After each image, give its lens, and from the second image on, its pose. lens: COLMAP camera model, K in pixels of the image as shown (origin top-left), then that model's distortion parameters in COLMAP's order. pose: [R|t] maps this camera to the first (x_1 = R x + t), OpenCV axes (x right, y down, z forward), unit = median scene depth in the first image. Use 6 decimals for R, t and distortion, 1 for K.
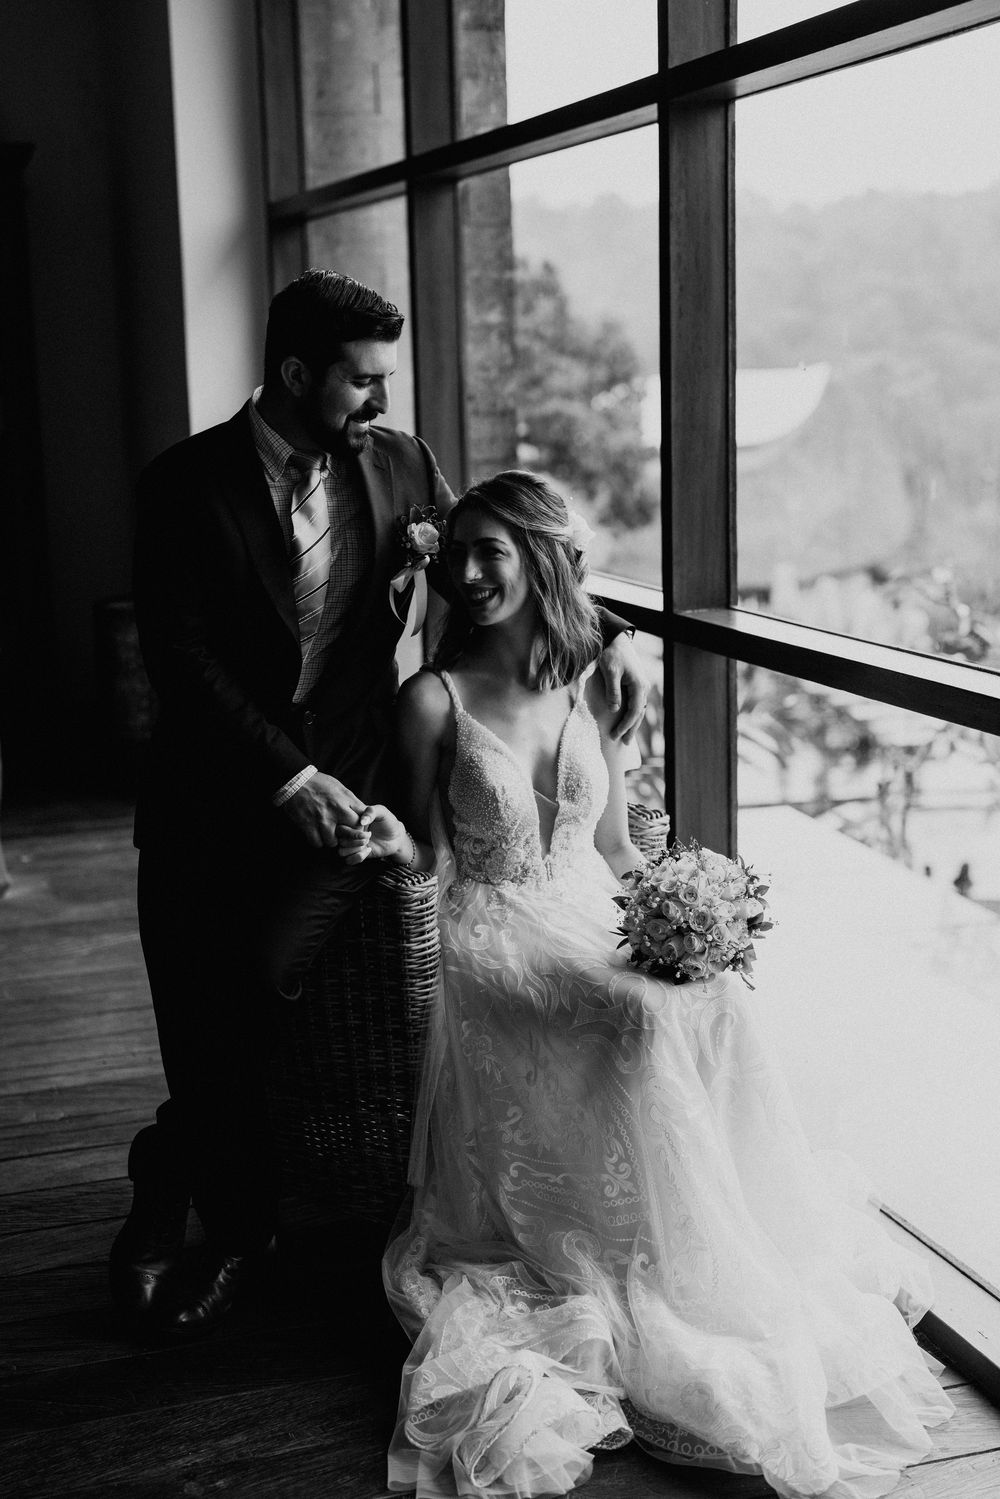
lens RADIAL K [[2092.7, 0, 500.0], [0, 2092.7, 749.5], [0, 0, 1]] dist [-0.002254, 0.008781]
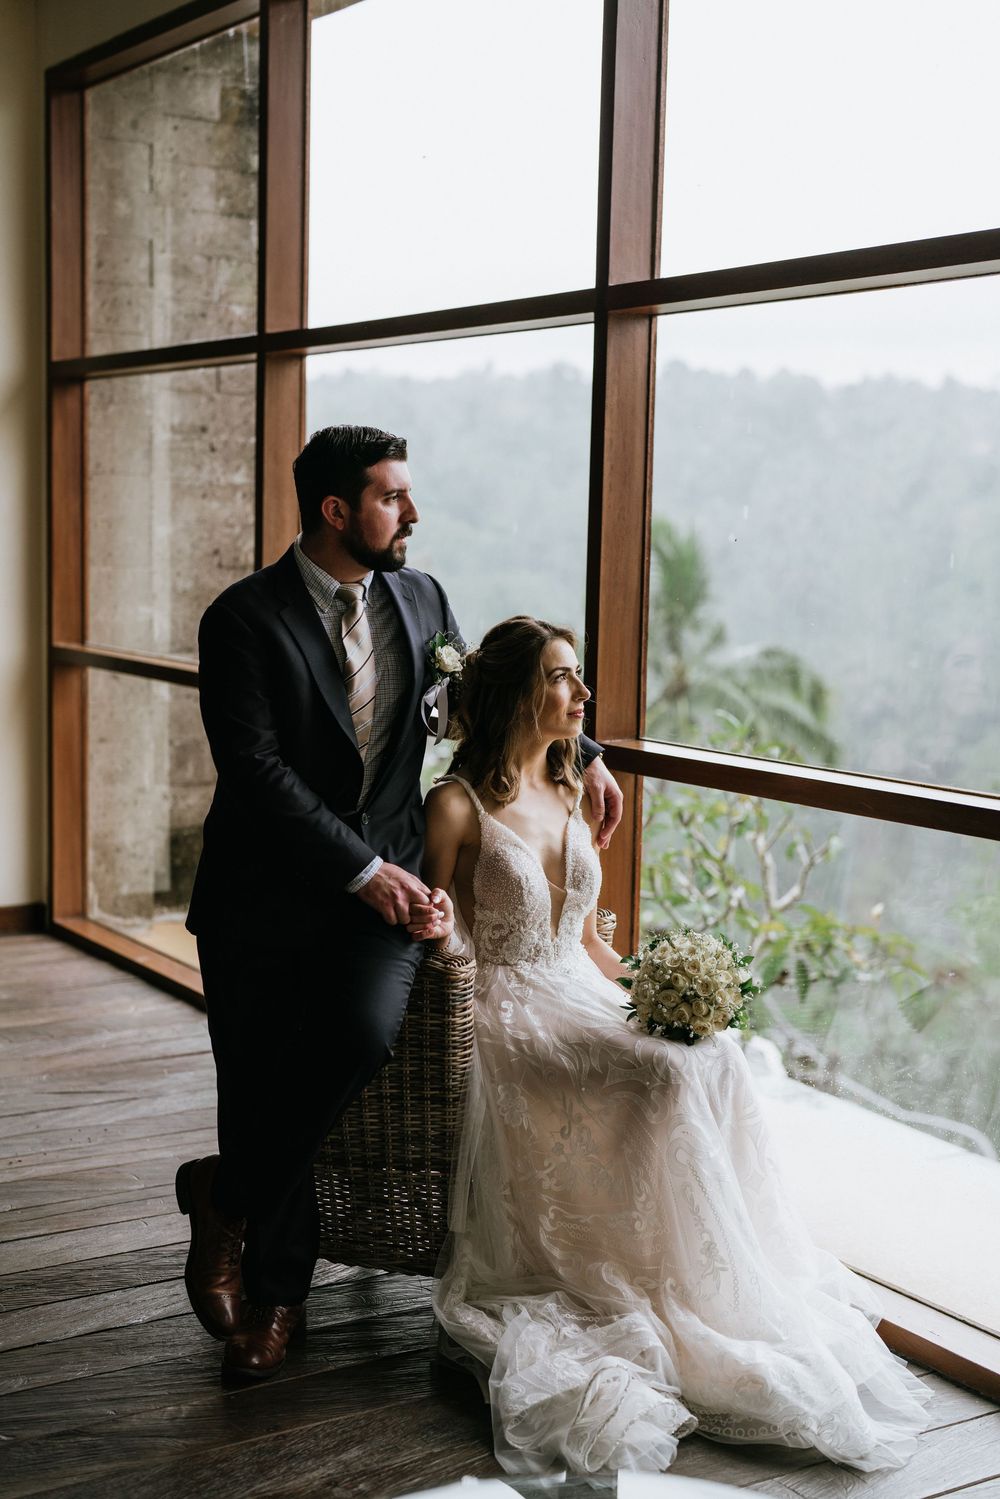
lens RADIAL K [[2092.7, 0, 500.0], [0, 2092.7, 749.5], [0, 0, 1]] dist [-0.002254, 0.008781]
pose [[0.967058, 0.020735, 0.253709, -0.315186], [-0.000568, 0.996850, -0.079303, 0.037017], [-0.254554, 0.076547, 0.964024, -0.126048]]
